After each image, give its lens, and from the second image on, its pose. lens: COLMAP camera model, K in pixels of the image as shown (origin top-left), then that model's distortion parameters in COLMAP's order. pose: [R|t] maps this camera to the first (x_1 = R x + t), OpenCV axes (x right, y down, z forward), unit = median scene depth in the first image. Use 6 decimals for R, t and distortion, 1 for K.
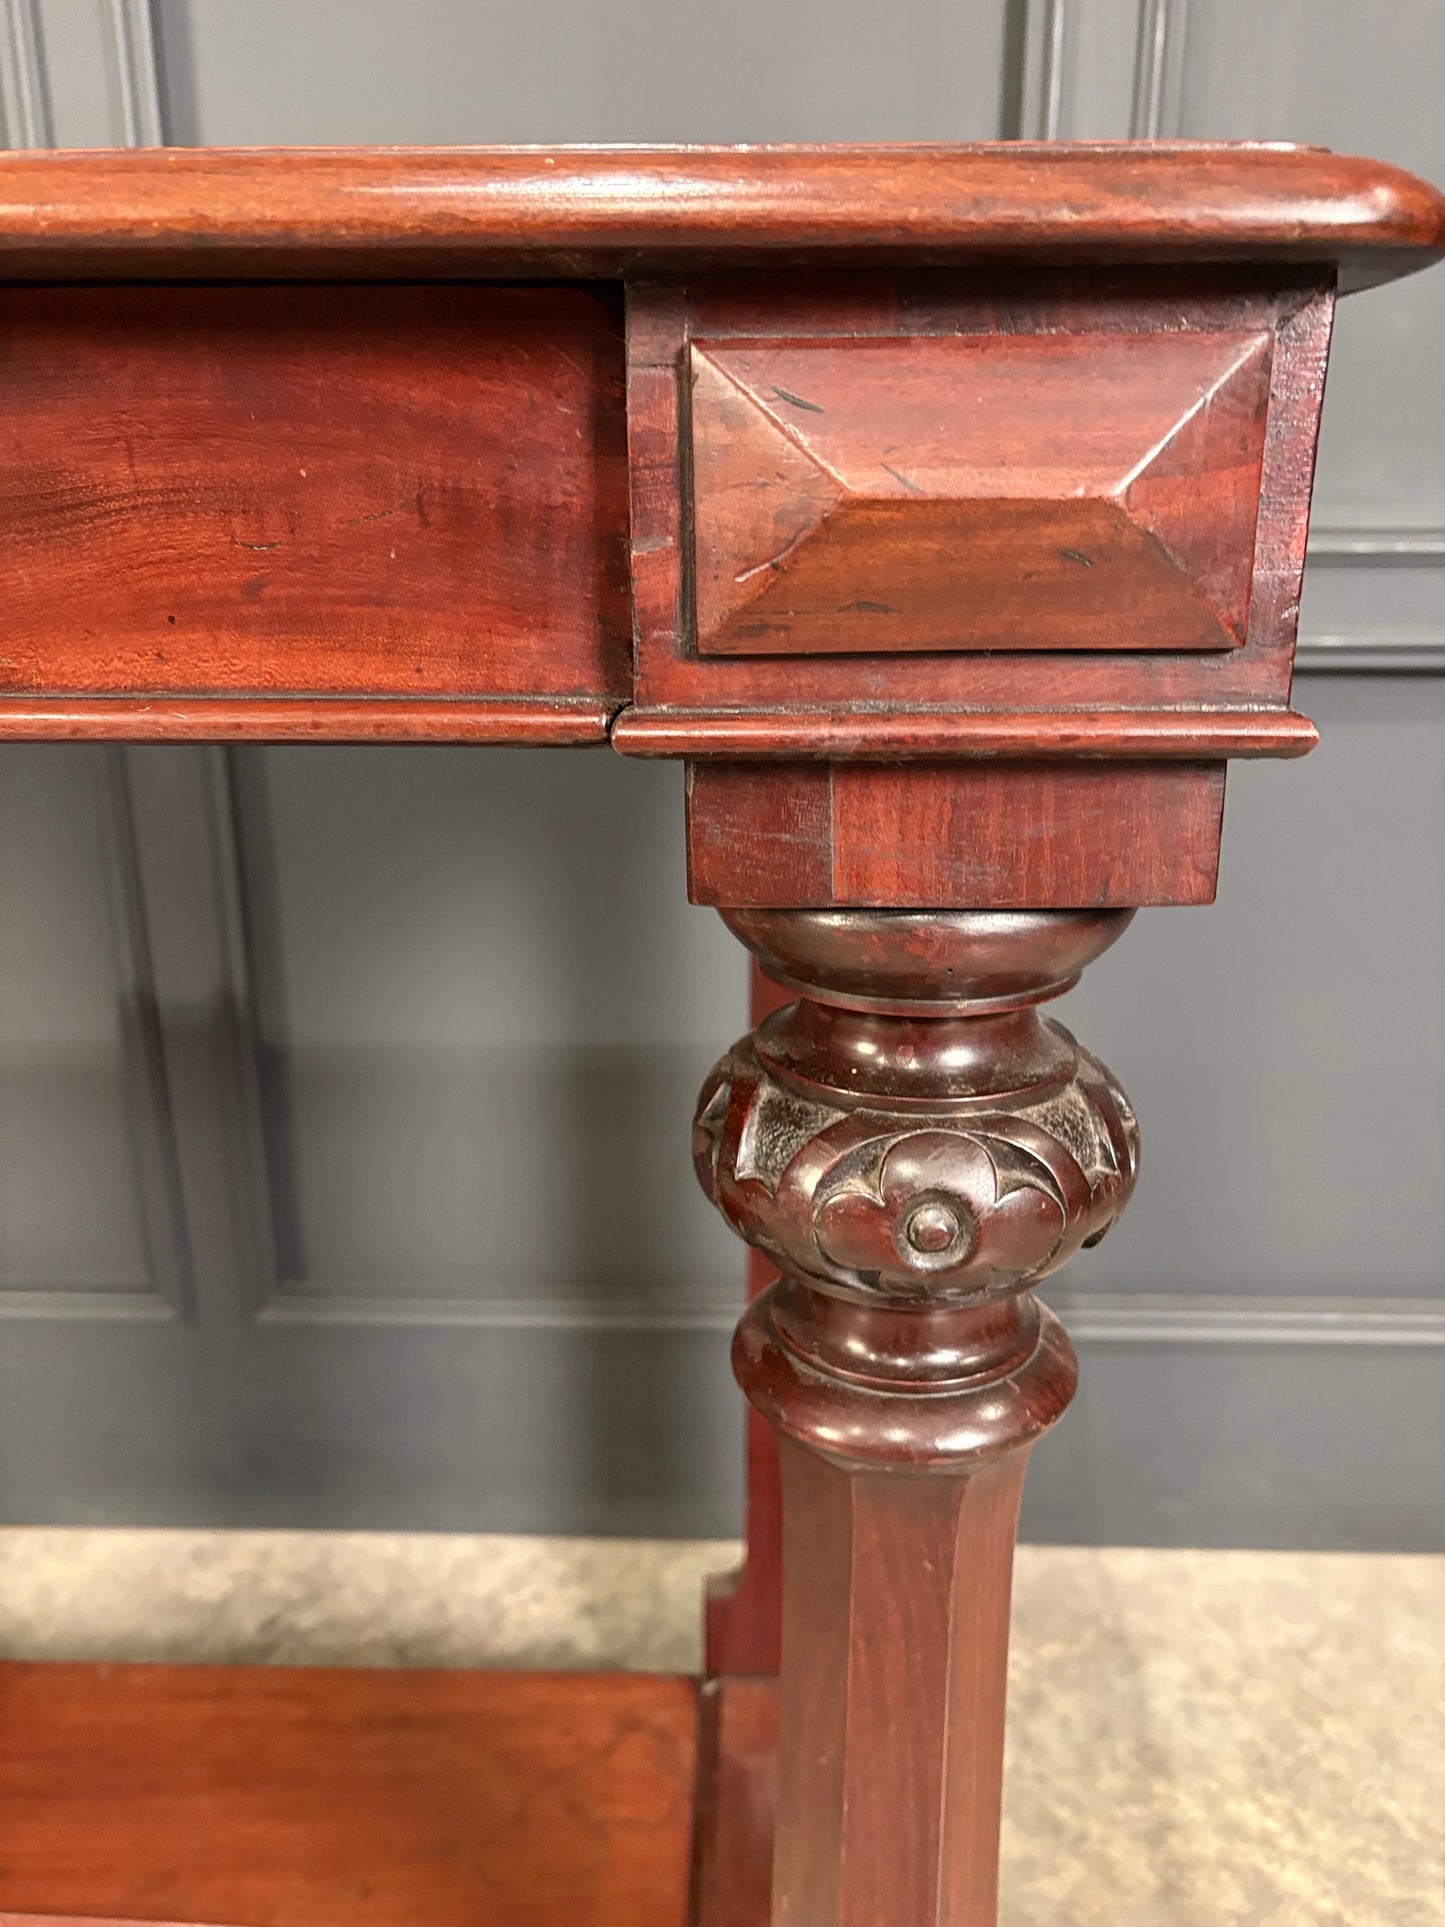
lens RADIAL K [[1433.1, 0, 751.1], [0, 1433.1, 977.9], [0, 0, 1]] dist [0.022016, -0.027021]
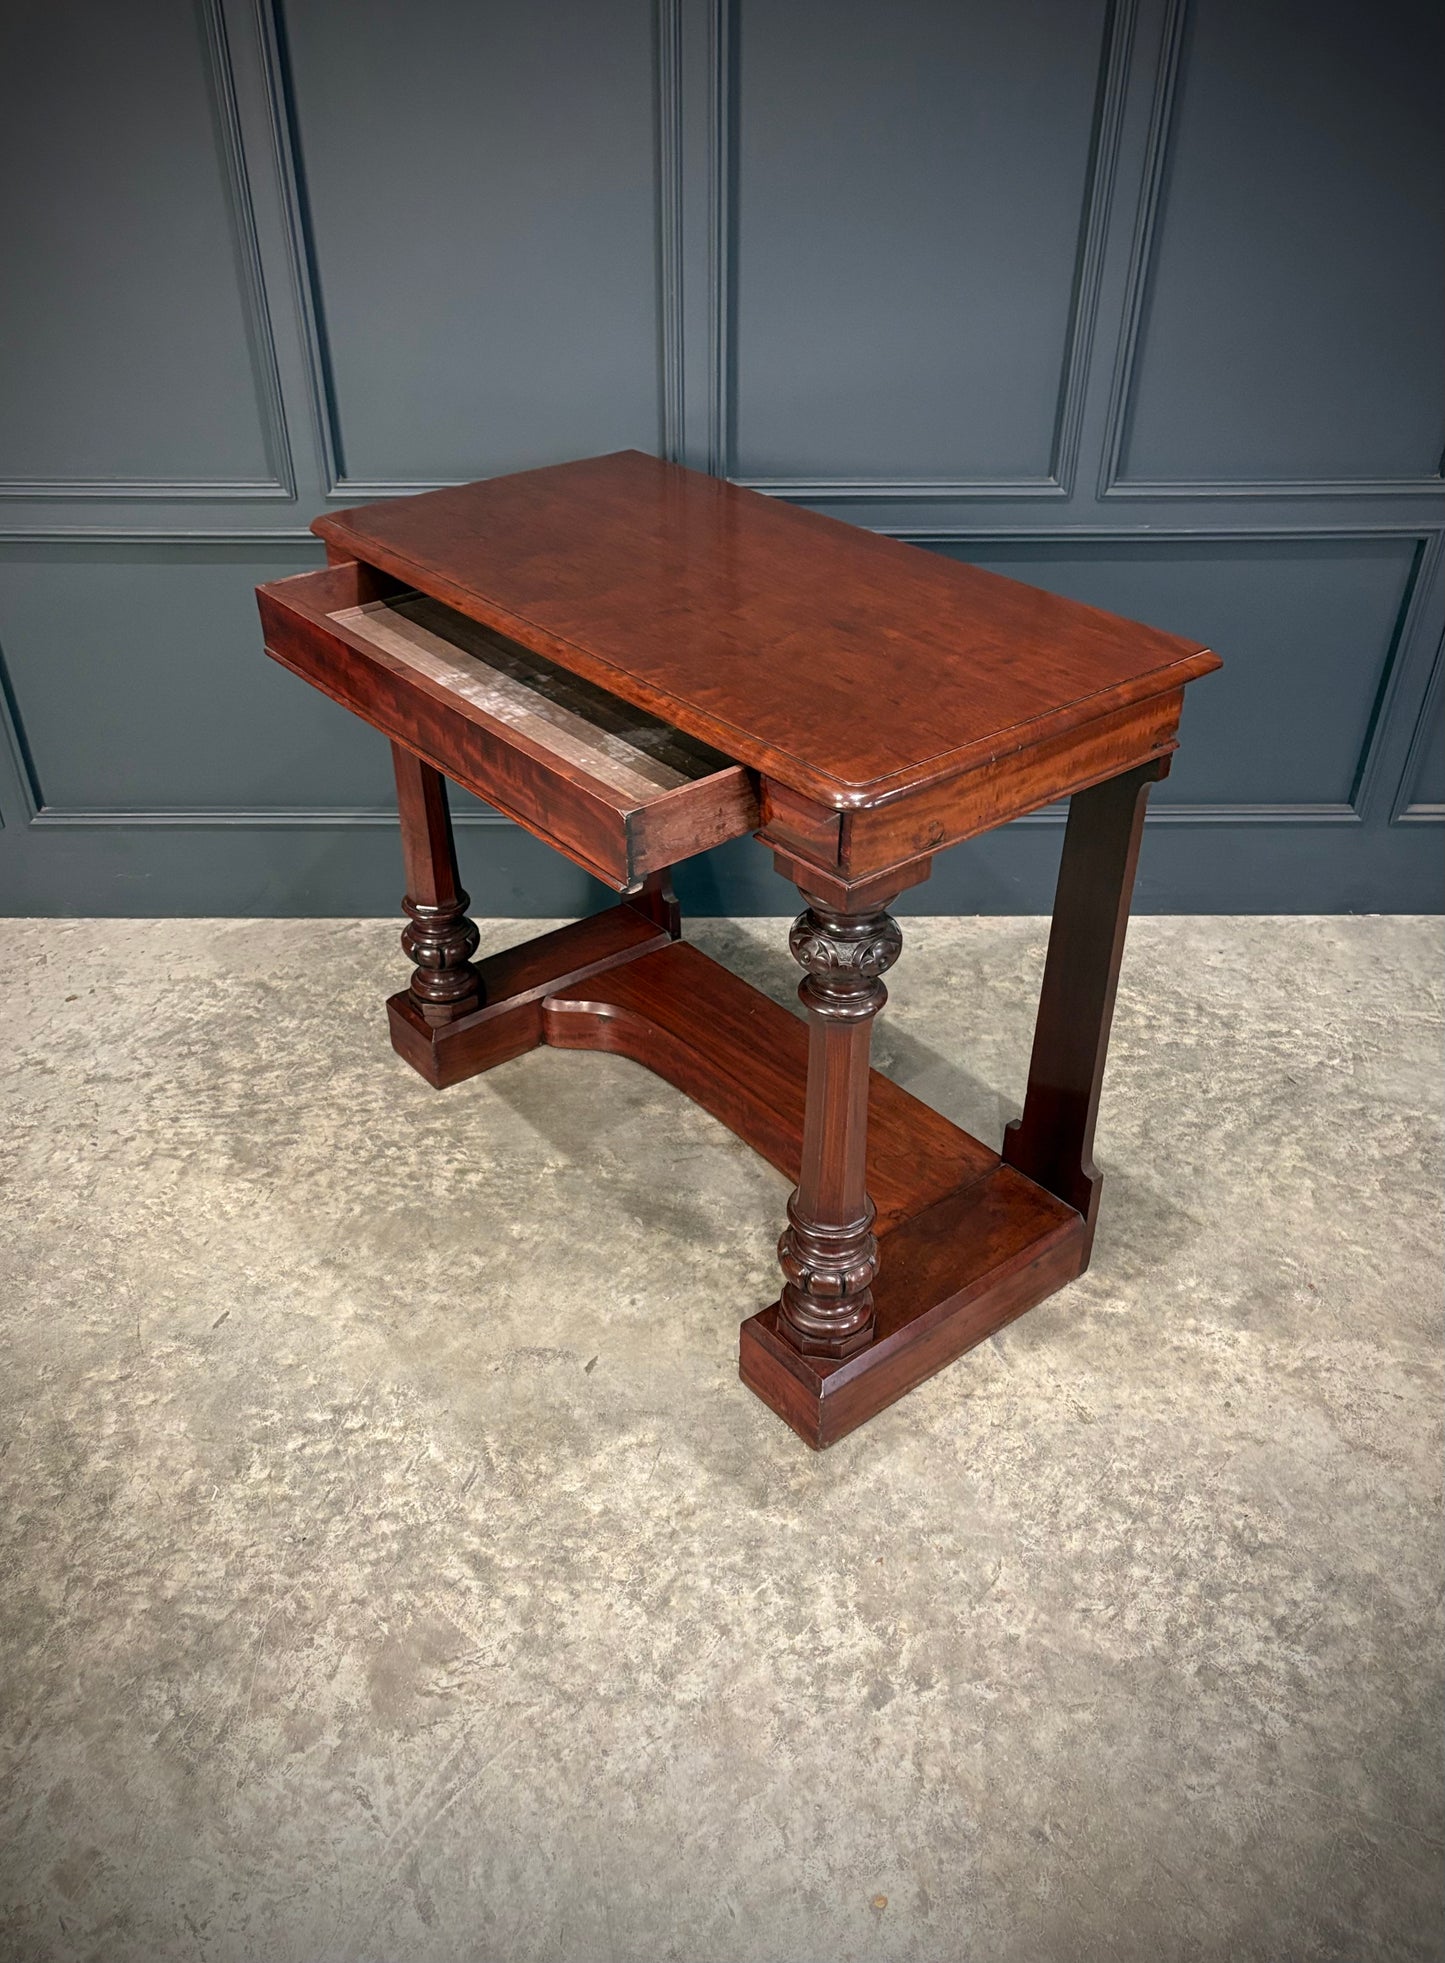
lens RADIAL K [[1479.6, 0, 713.6], [0, 1479.6, 968.4], [0, 0, 1]] dist [0.014864, -0.018057]
pose [[0.999580, -0.019870, 0.021088, -0.453851], [0.013559, 0.963985, 0.265609, -0.189500], [-0.025606, -0.265212, 0.963850, -1.549062]]
